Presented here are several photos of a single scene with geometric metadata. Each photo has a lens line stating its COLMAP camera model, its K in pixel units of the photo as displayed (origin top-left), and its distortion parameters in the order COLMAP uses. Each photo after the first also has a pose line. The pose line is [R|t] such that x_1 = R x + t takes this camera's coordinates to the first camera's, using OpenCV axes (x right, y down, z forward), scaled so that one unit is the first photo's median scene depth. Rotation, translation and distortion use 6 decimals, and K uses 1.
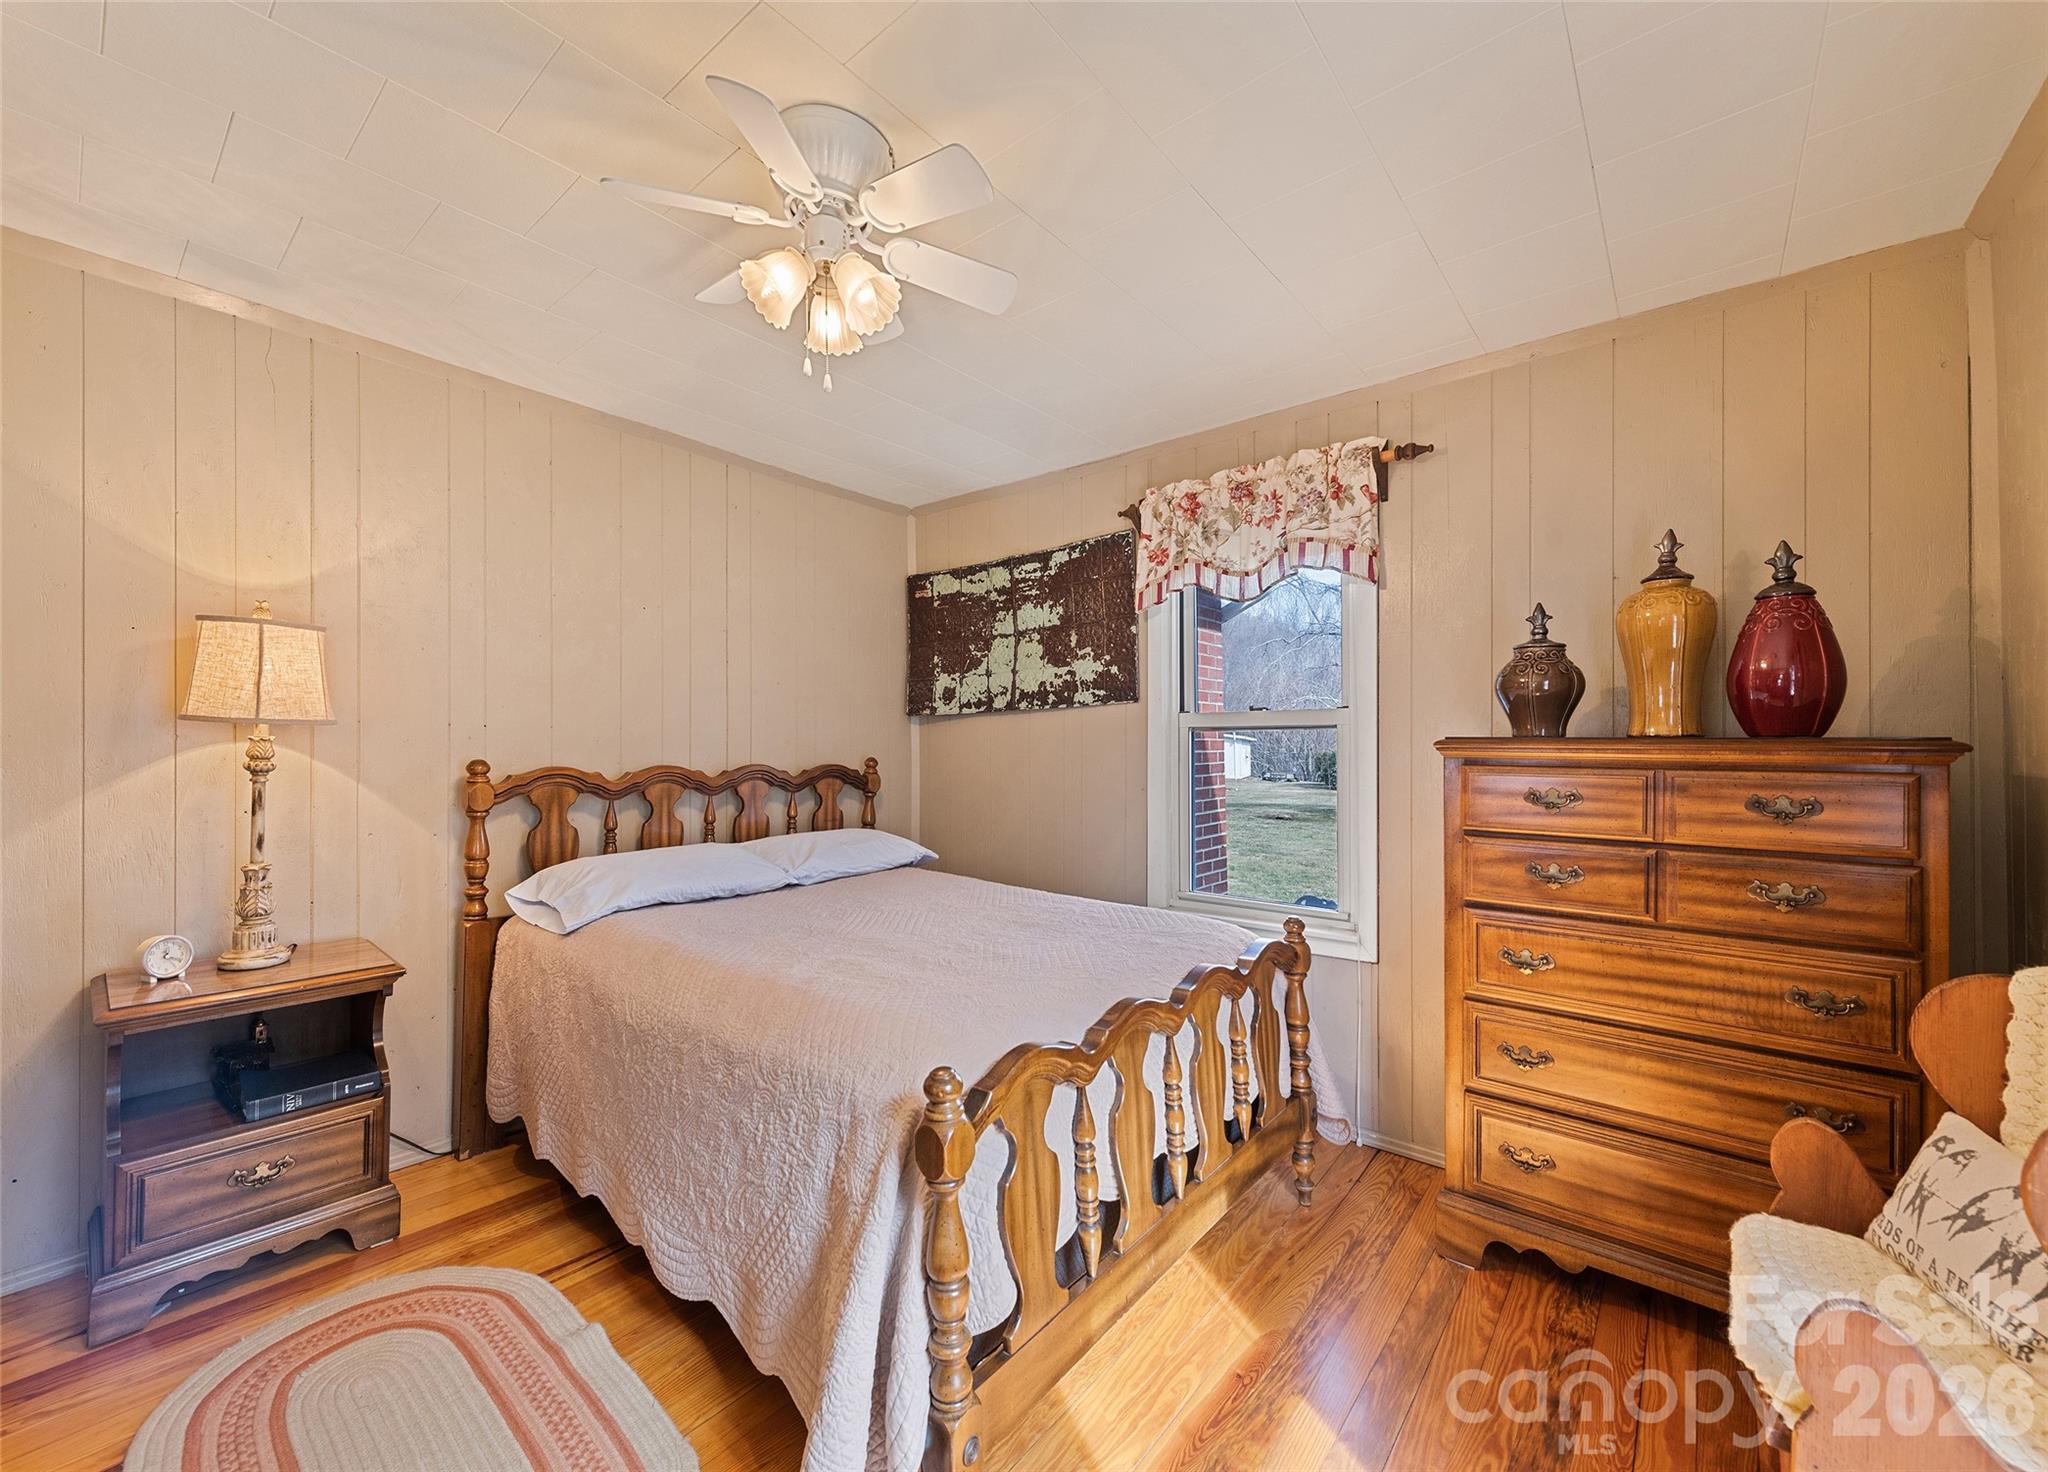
lens RADIAL K [[791.7, 0, 1005.0], [0, 791.7, 740.4], [0, 0, 1]] dist [0.001269, -0.004224]
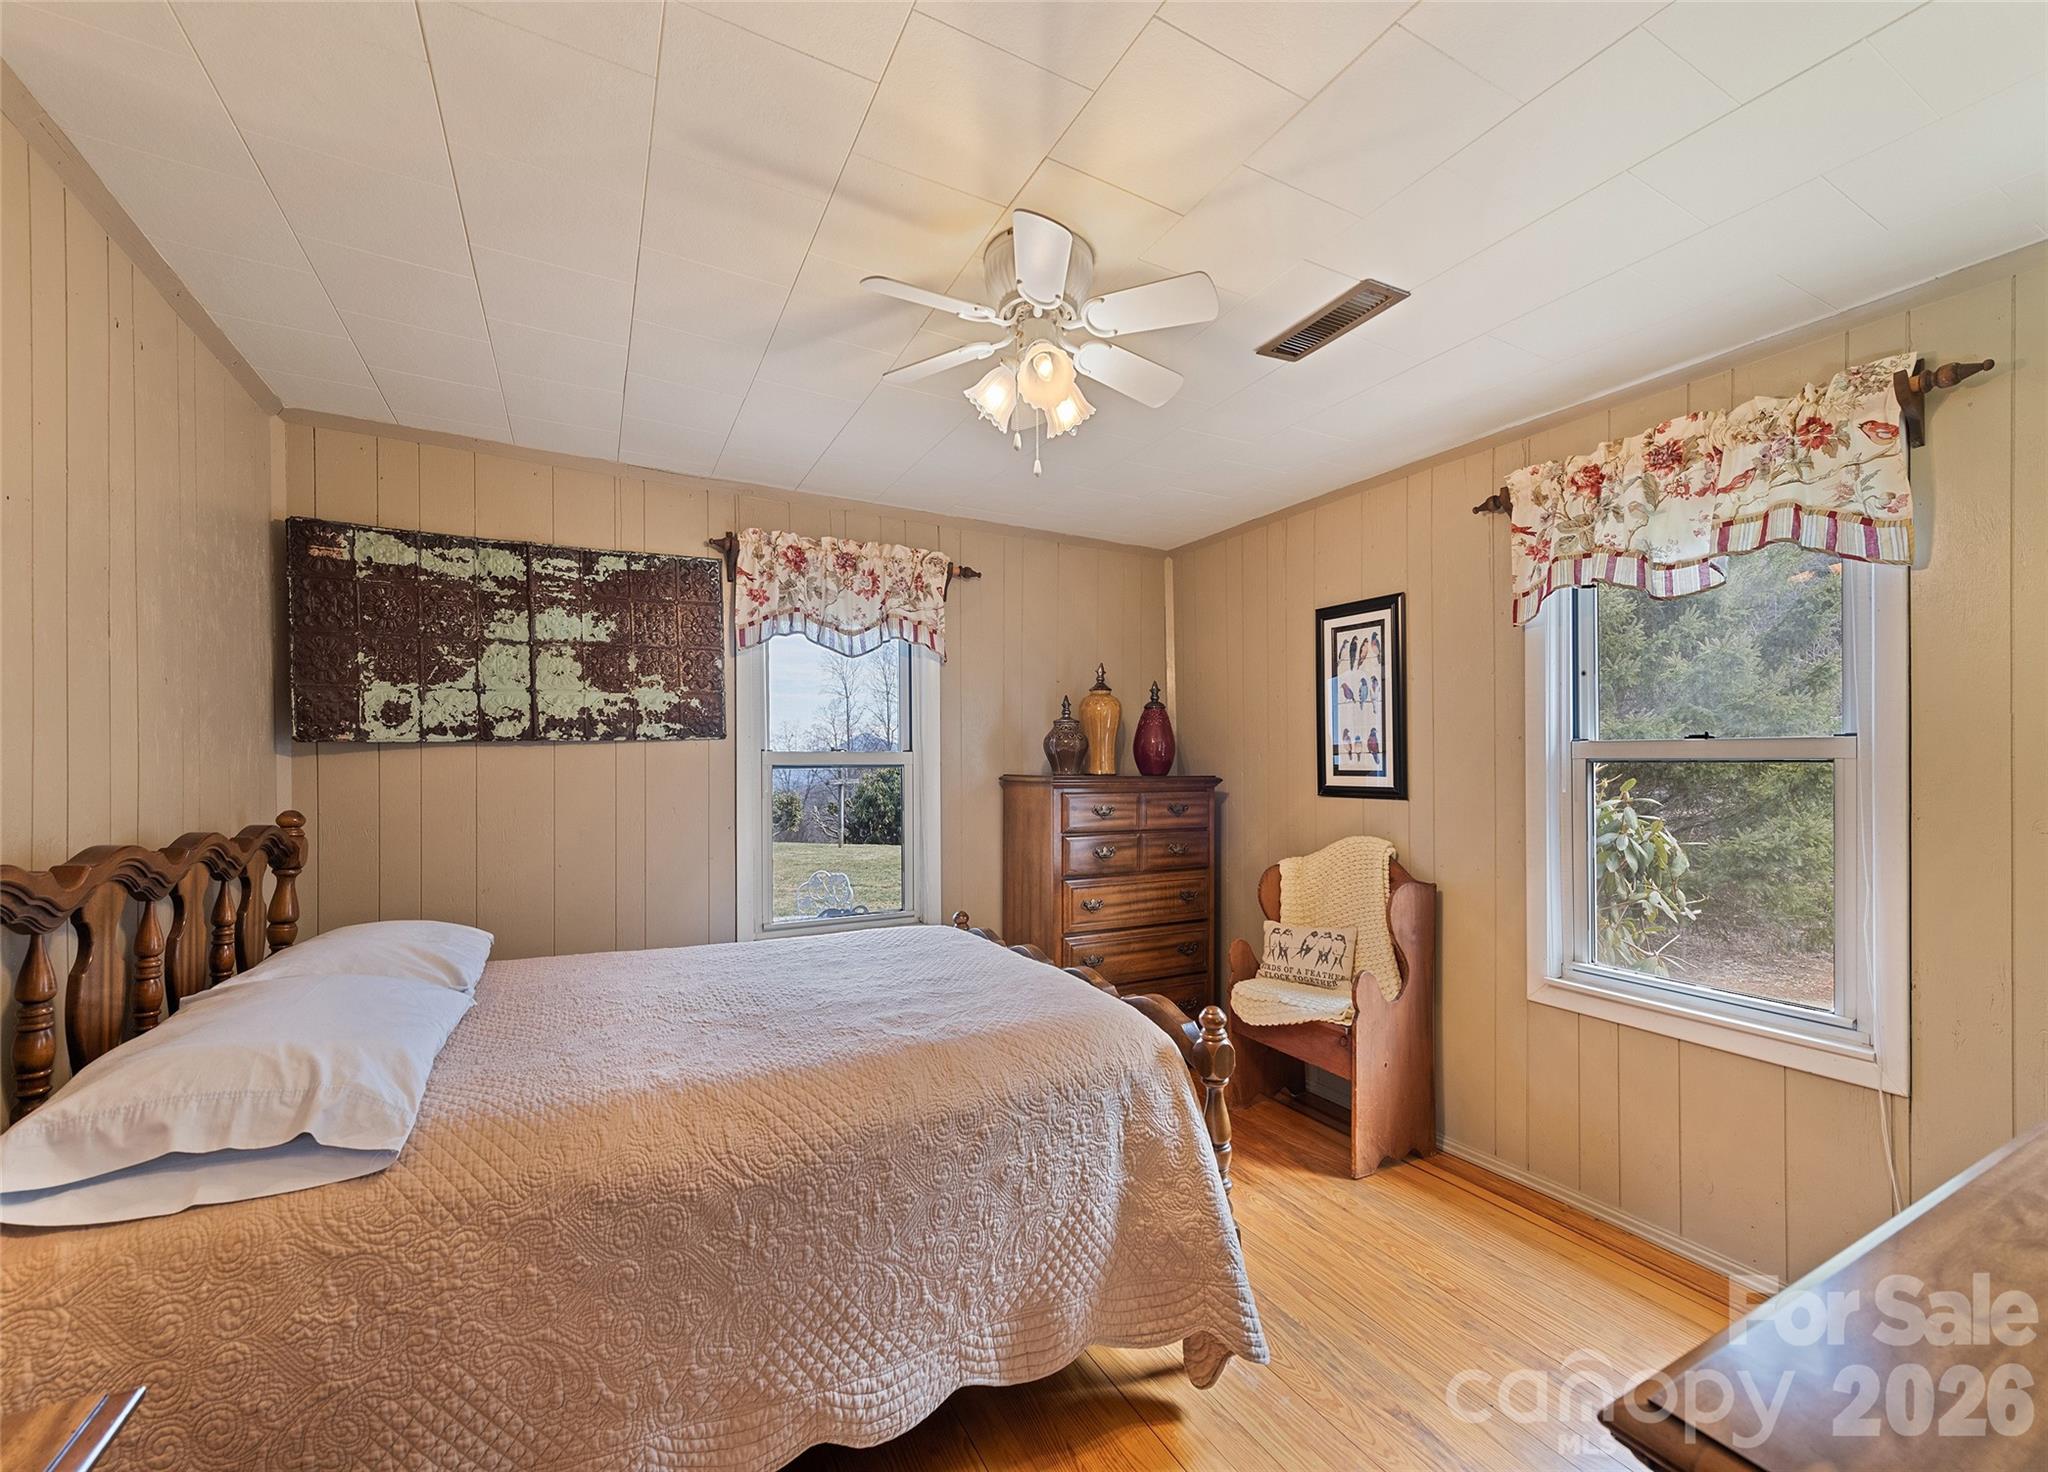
lens RADIAL K [[815.8, 0, 1030.8], [0, 815.8, 757.9], [0, 0, 1]] dist [0.003308, -0.000325]
pose [[0.370091, 0.010888, 0.928932, -0.572350], [-0.000406, 0.999933, -0.011558, -0.012377], [-0.928995, 0.003900, 0.370070, 0.256522]]
